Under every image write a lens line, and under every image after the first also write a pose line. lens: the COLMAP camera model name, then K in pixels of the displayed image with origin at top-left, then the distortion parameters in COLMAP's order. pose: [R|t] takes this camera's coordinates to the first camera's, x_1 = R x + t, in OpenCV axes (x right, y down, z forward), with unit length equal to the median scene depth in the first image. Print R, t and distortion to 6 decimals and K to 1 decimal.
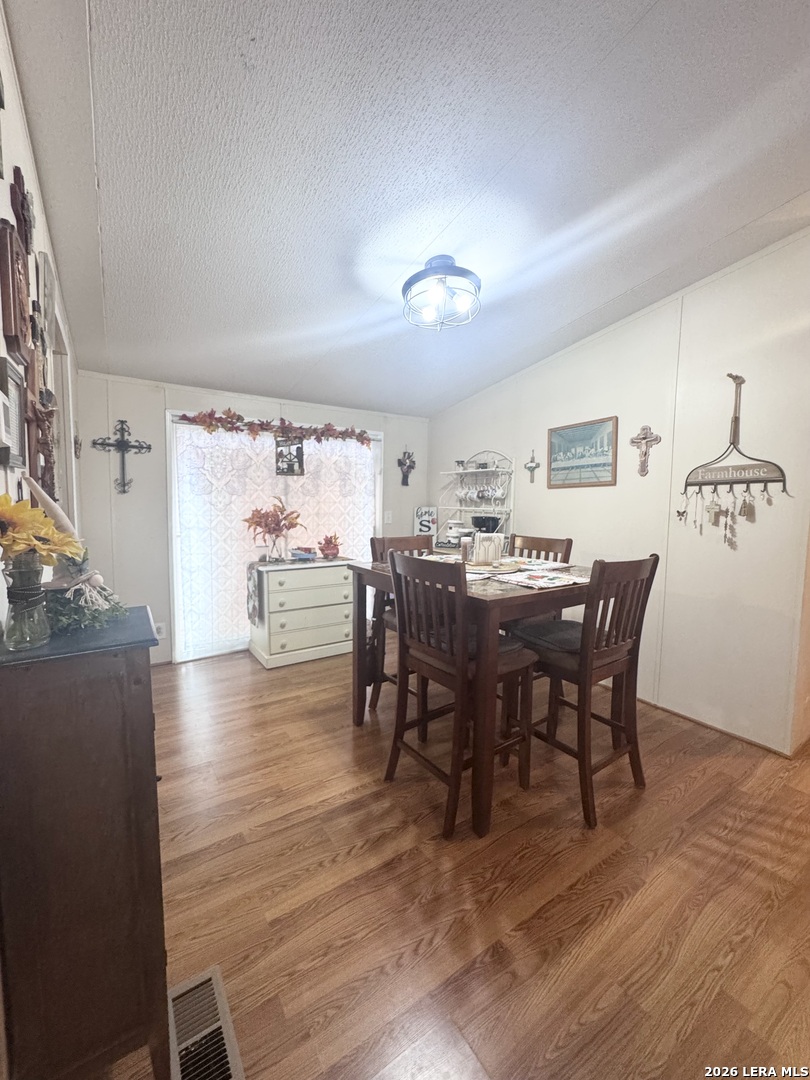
lens RADIAL K [[431.7, 0, 405.0], [0, 431.7, 540.0], [0, 0, 1]] dist [-0.008721, 0.000151]
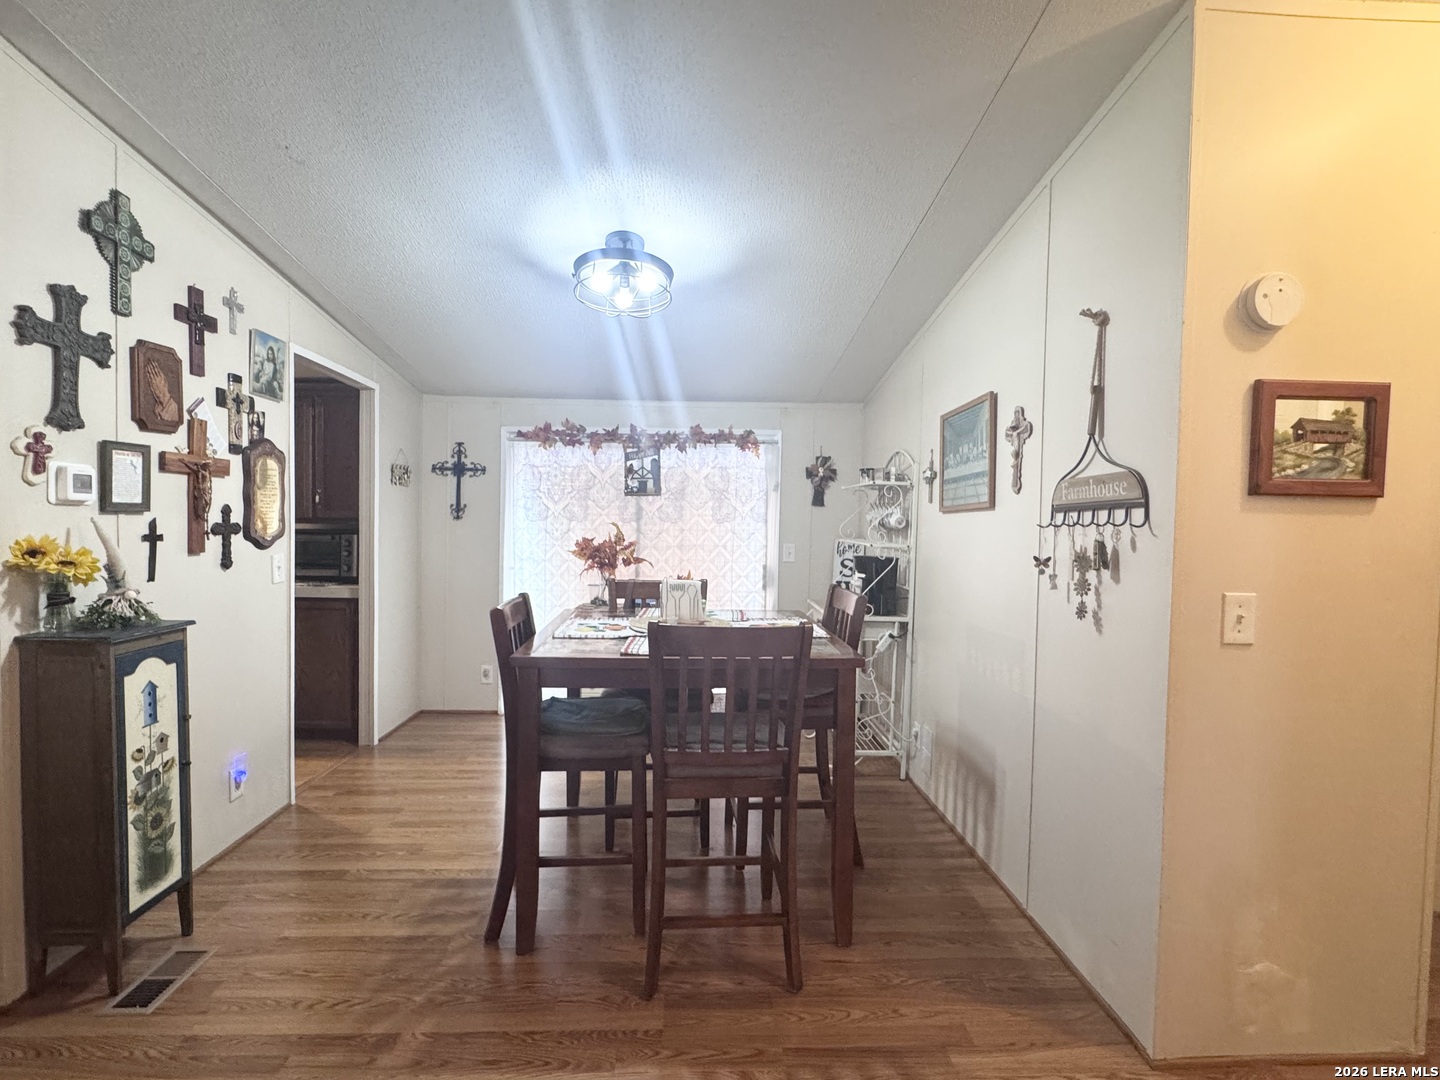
lens RADIAL K [[685.7, 0, 720.0], [0, 685.7, 540.0], [0, 0, 1]] dist [-0.004755, -0.000767]
pose [[0.857468, 0.017942, -0.514224, 0.528898], [-0.050204, 0.997541, -0.048909, -0.017950], [0.512082, 0.067754, 0.856260, 0.019546]]
